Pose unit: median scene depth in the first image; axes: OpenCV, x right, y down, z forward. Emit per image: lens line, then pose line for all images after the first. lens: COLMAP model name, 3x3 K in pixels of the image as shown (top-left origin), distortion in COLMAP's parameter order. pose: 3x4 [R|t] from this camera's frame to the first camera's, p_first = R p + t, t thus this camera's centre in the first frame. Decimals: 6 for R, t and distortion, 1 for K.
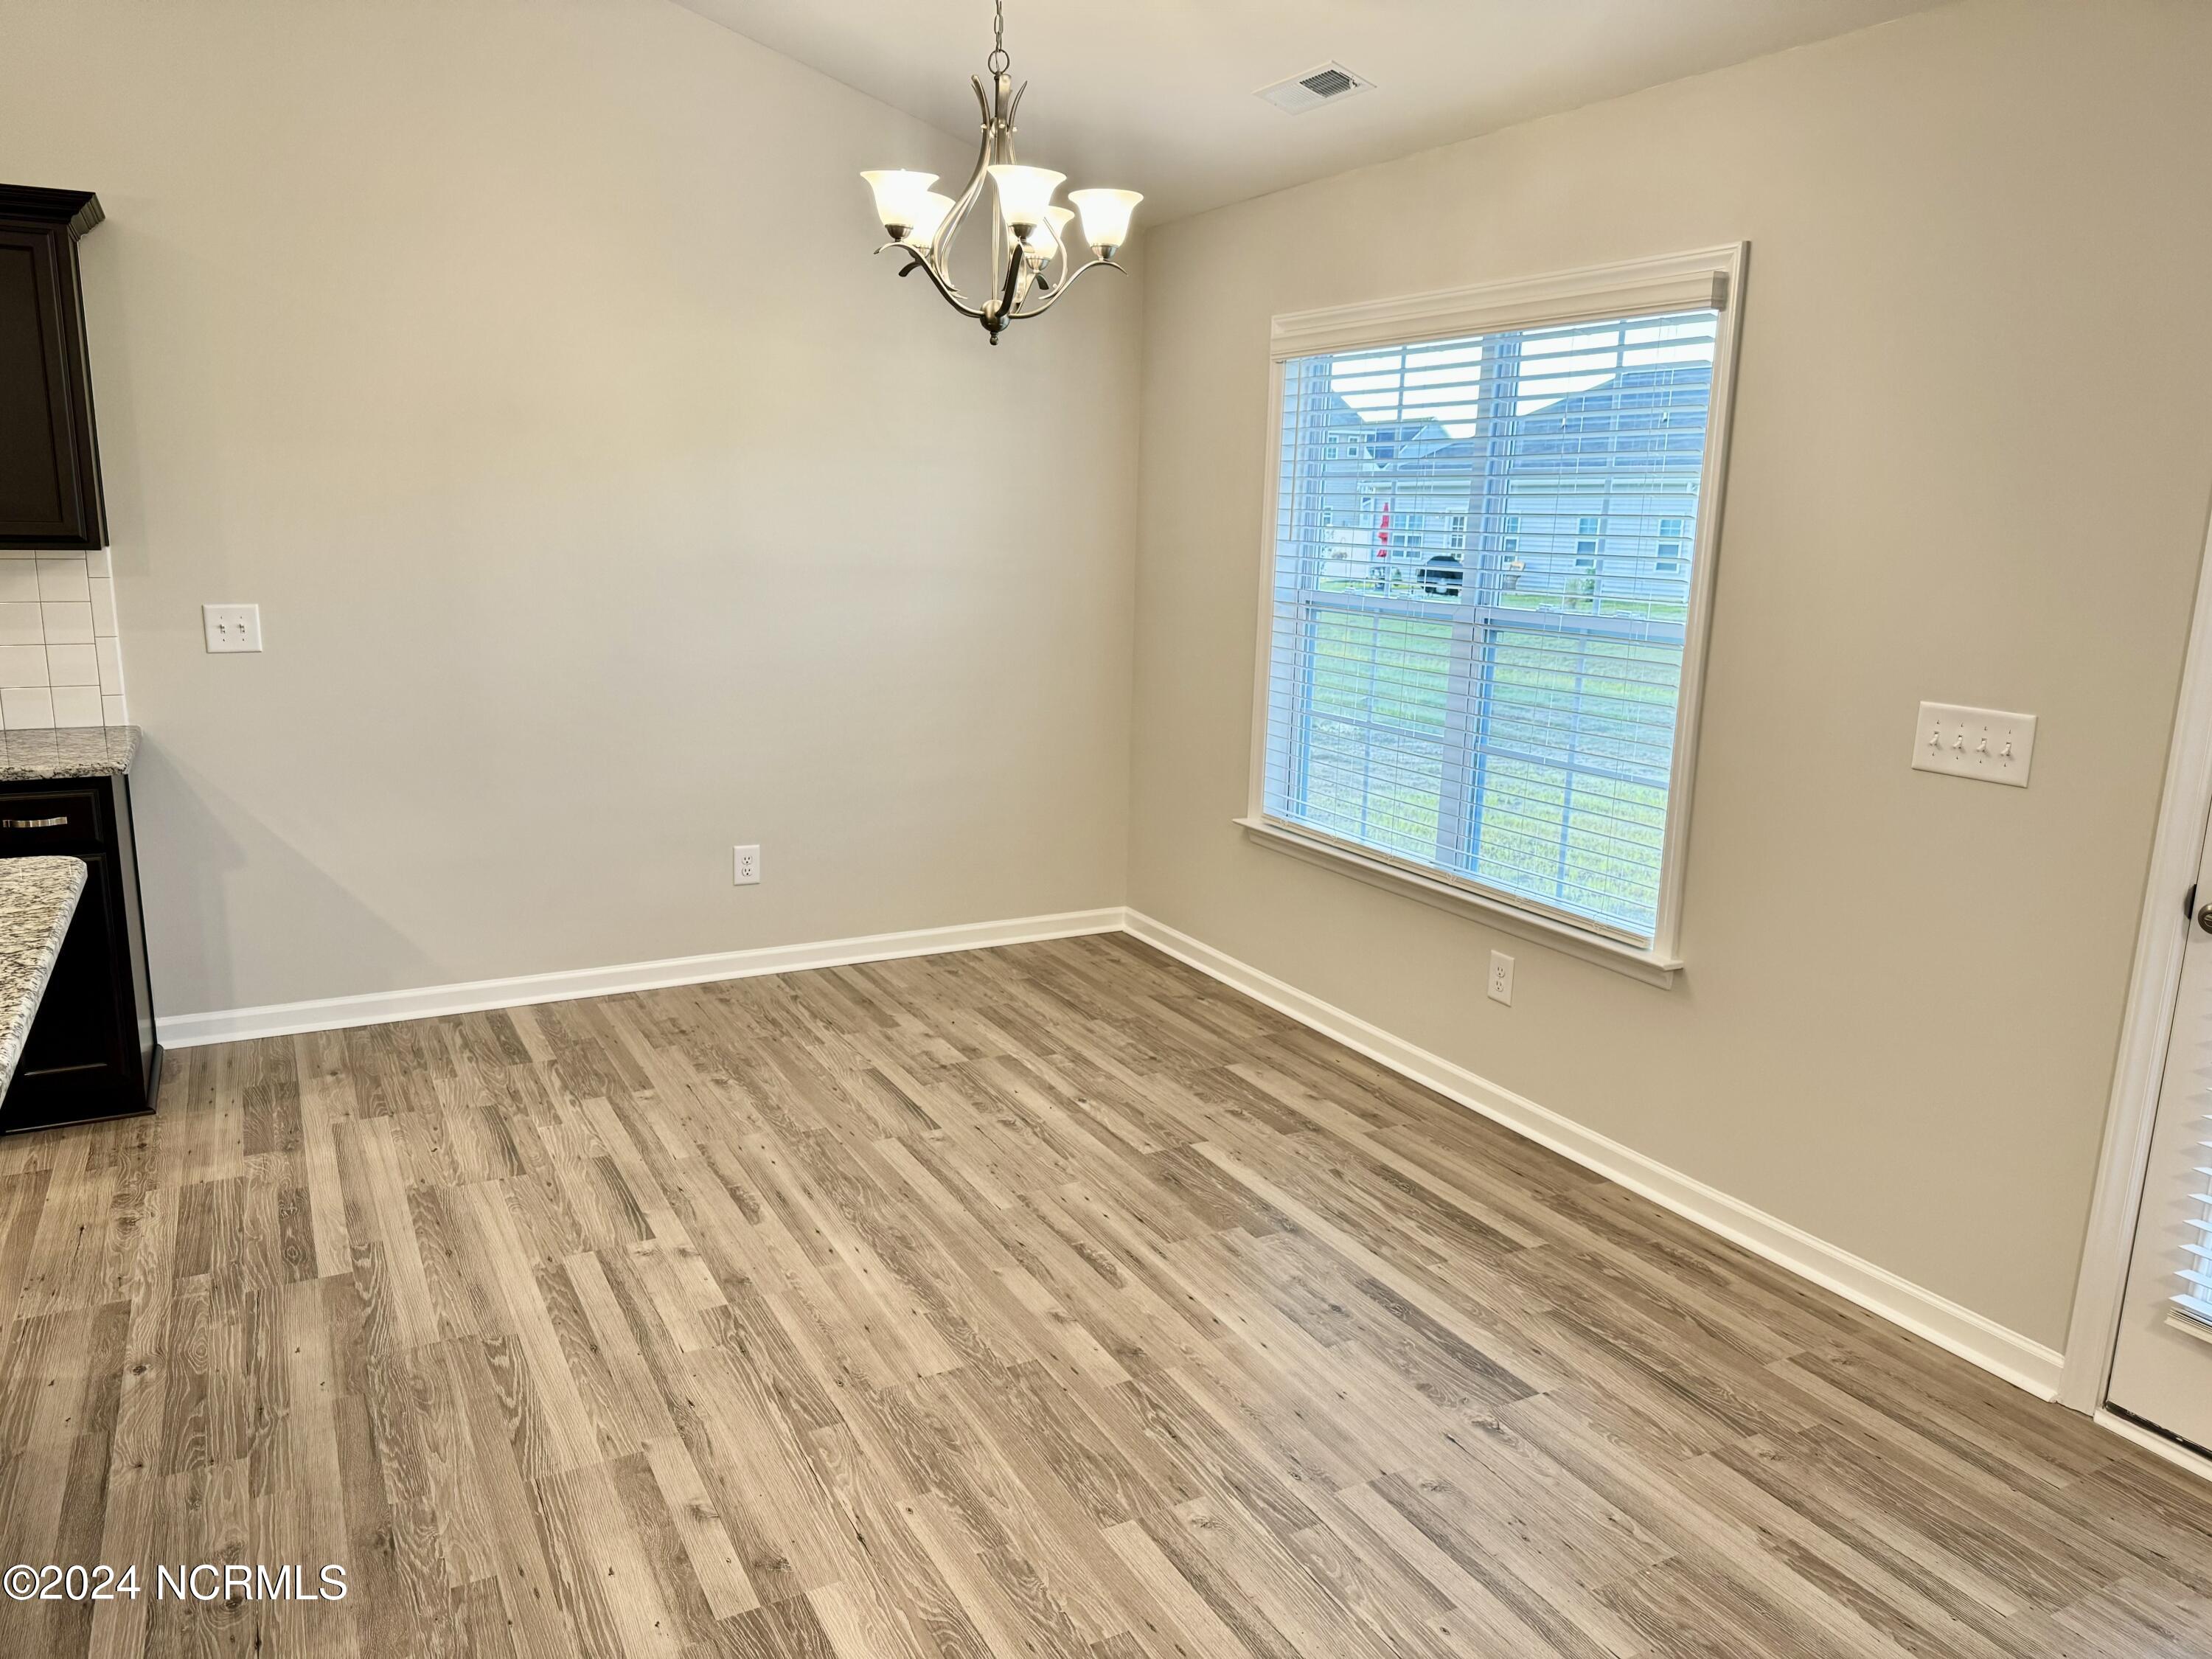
lens RADIAL K [[1571.9, 0, 1110.8], [0, 1571.9, 840.9], [0, 0, 1]] dist [0.032272, -0.052703]
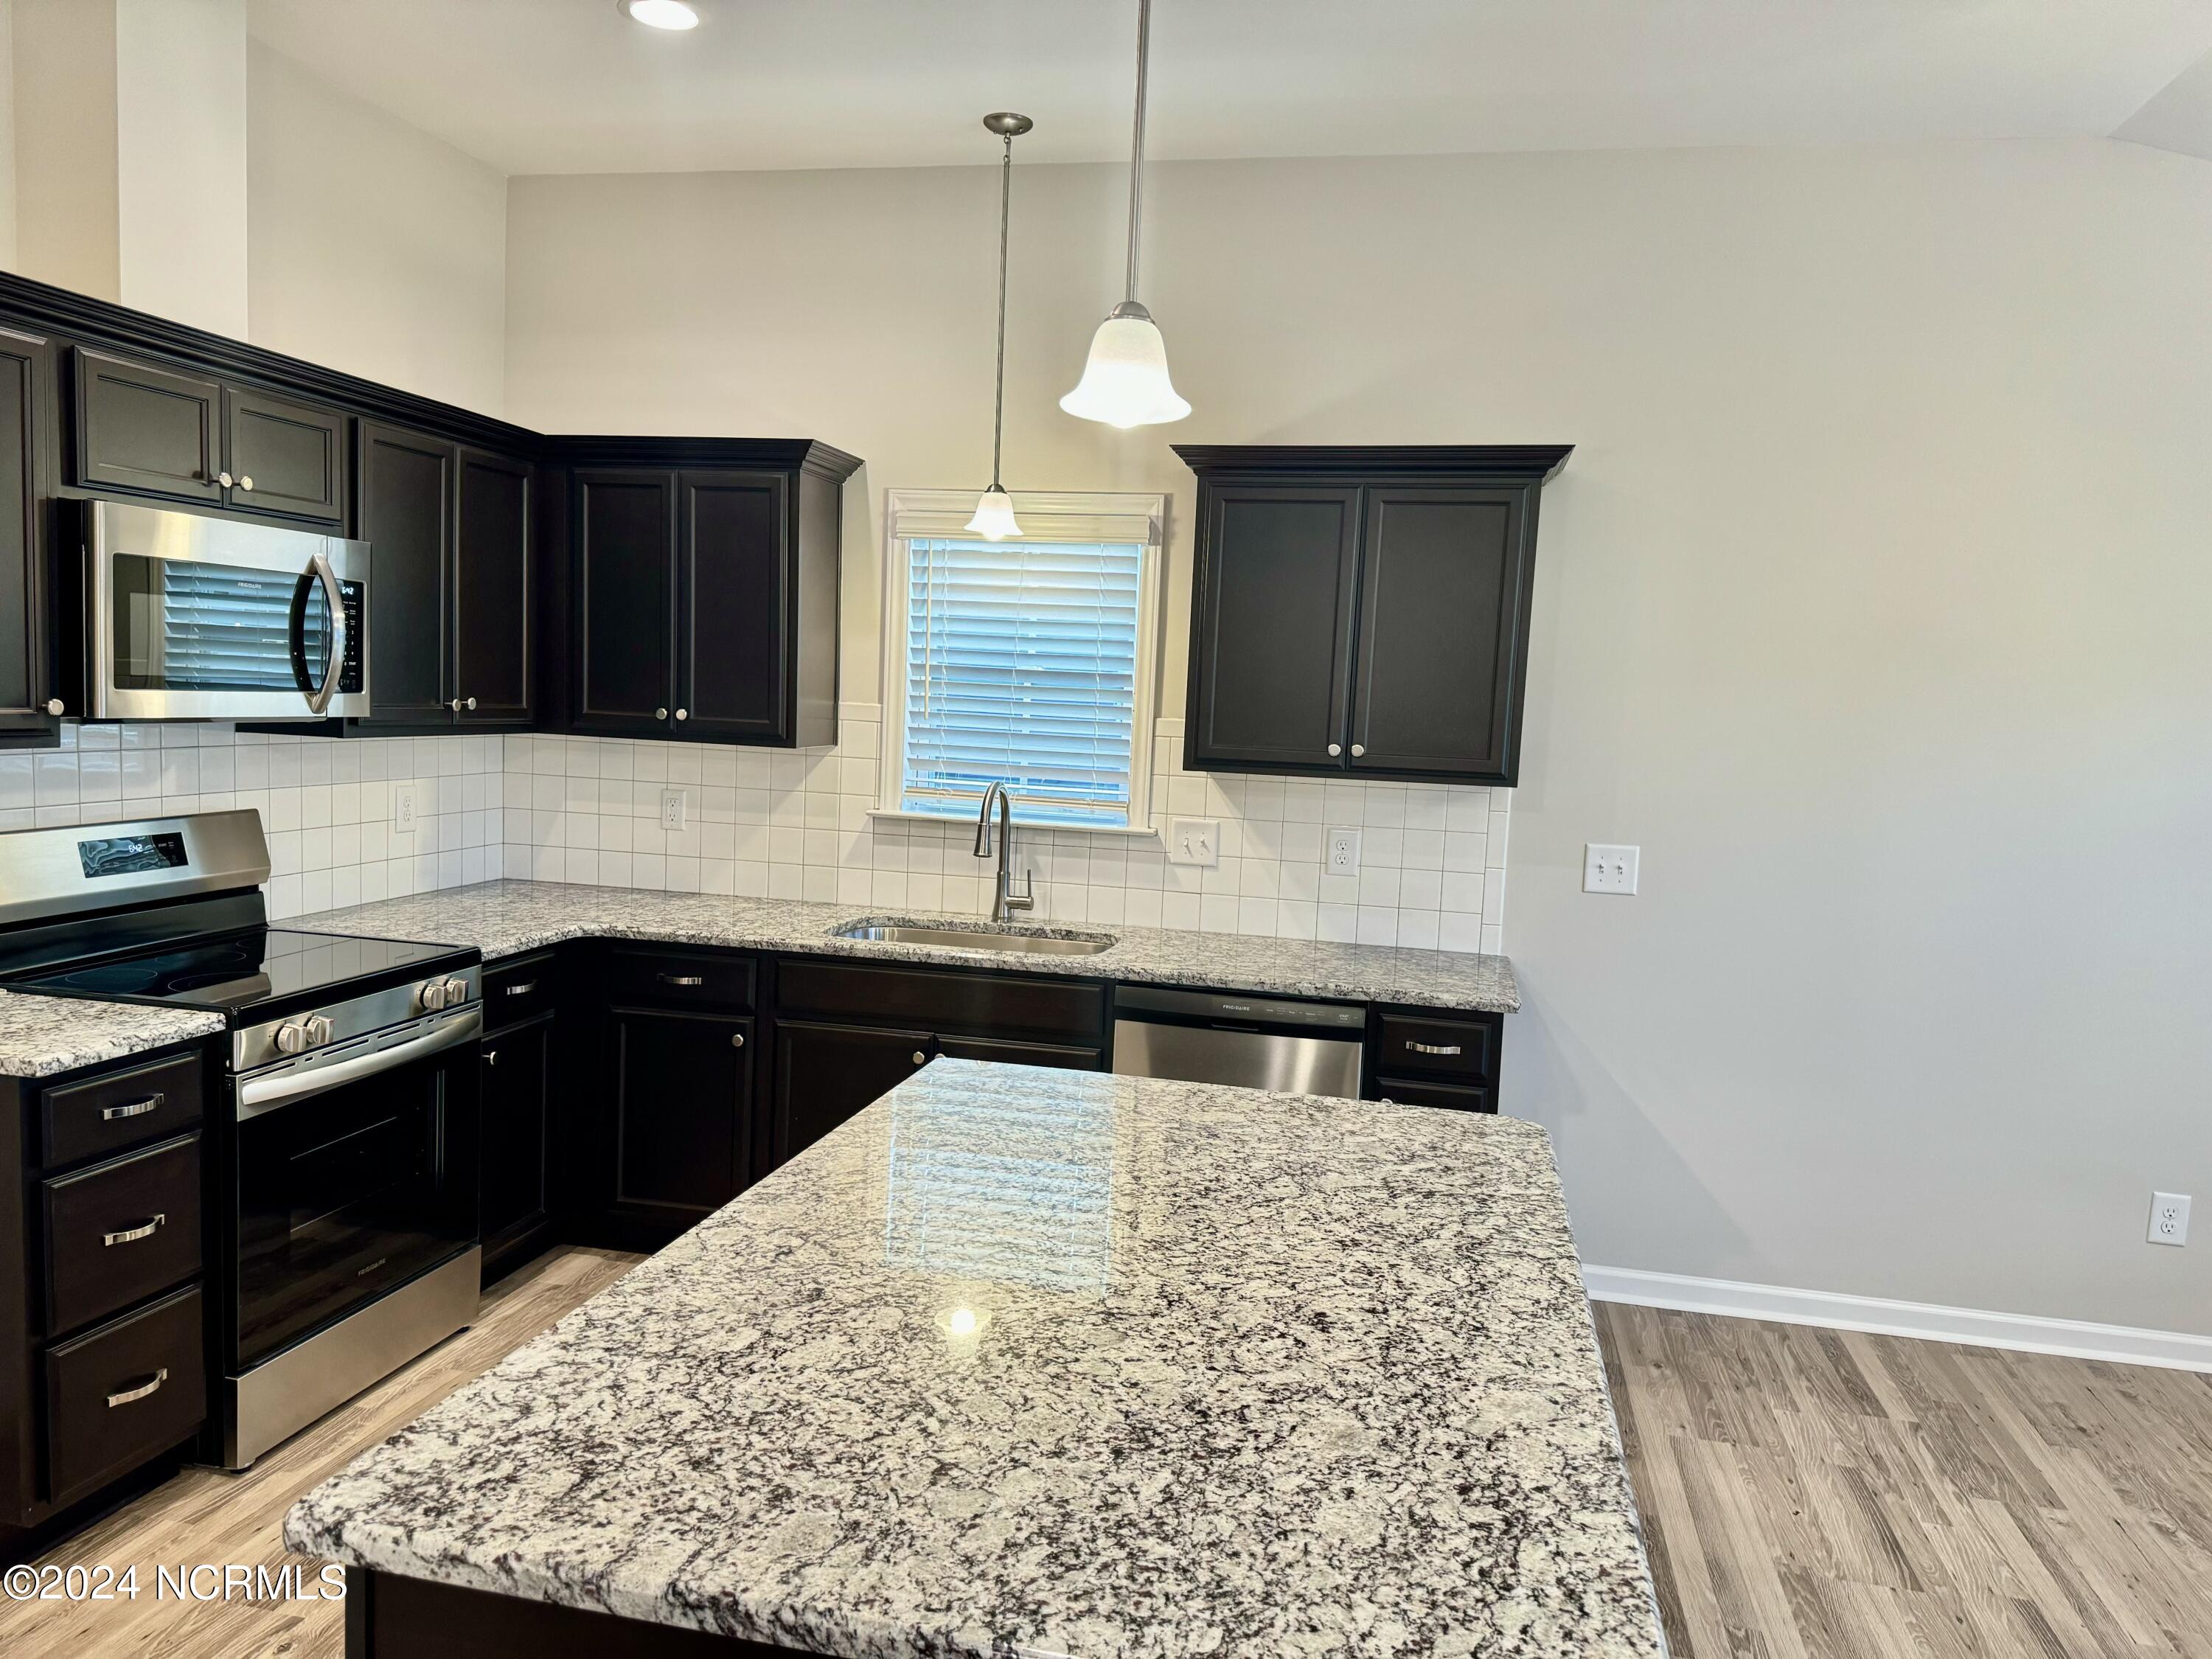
lens RADIAL K [[1571.9, 0, 1111.5], [0, 1571.9, 826.5], [0, 0, 1]] dist [0.032272, -0.052703]
pose [[0.759752, 0.072816, -0.646123, -0.170814], [-0.164937, 0.982790, -0.083186, -0.030085], [0.628946, 0.169771, 0.758686, 0.064770]]
